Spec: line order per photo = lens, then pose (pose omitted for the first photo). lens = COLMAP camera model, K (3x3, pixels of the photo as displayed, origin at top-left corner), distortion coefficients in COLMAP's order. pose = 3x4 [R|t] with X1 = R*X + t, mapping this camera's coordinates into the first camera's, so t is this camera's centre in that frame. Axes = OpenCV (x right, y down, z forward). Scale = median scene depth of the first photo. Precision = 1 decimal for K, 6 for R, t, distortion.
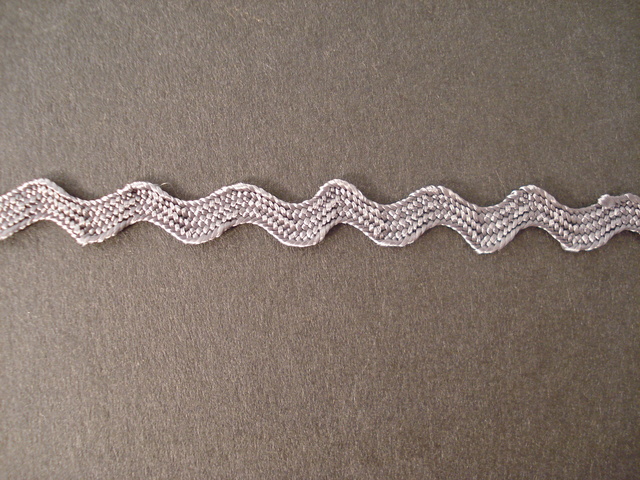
lens RADIAL K [[262.5, 0, 320.0], [0, 262.5, 240.0], [0, 0, 1]] dist [-0.002178, -0.000937]
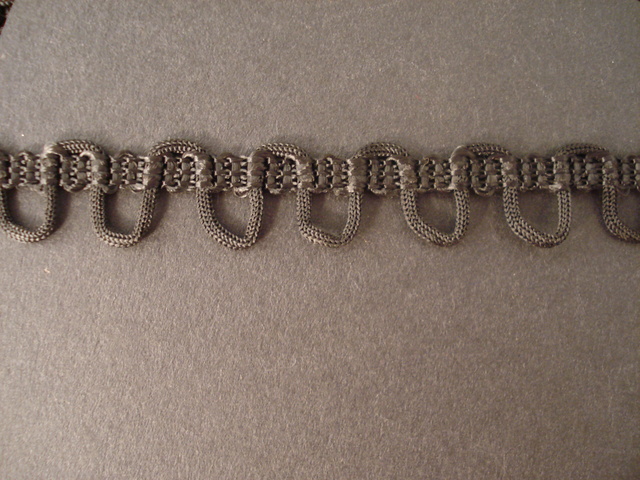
lens RADIAL K [[262.5, 0, 320.0], [0, 262.5, 240.0], [0, 0, 1]] dist [-0.002178, -0.000937]
pose [[0.906847, 0.421456, -0.001831, -0.407679], [-0.421380, 0.906750, 0.015620, -0.784065], [0.008243, -0.013394, 0.999876, -0.084881]]
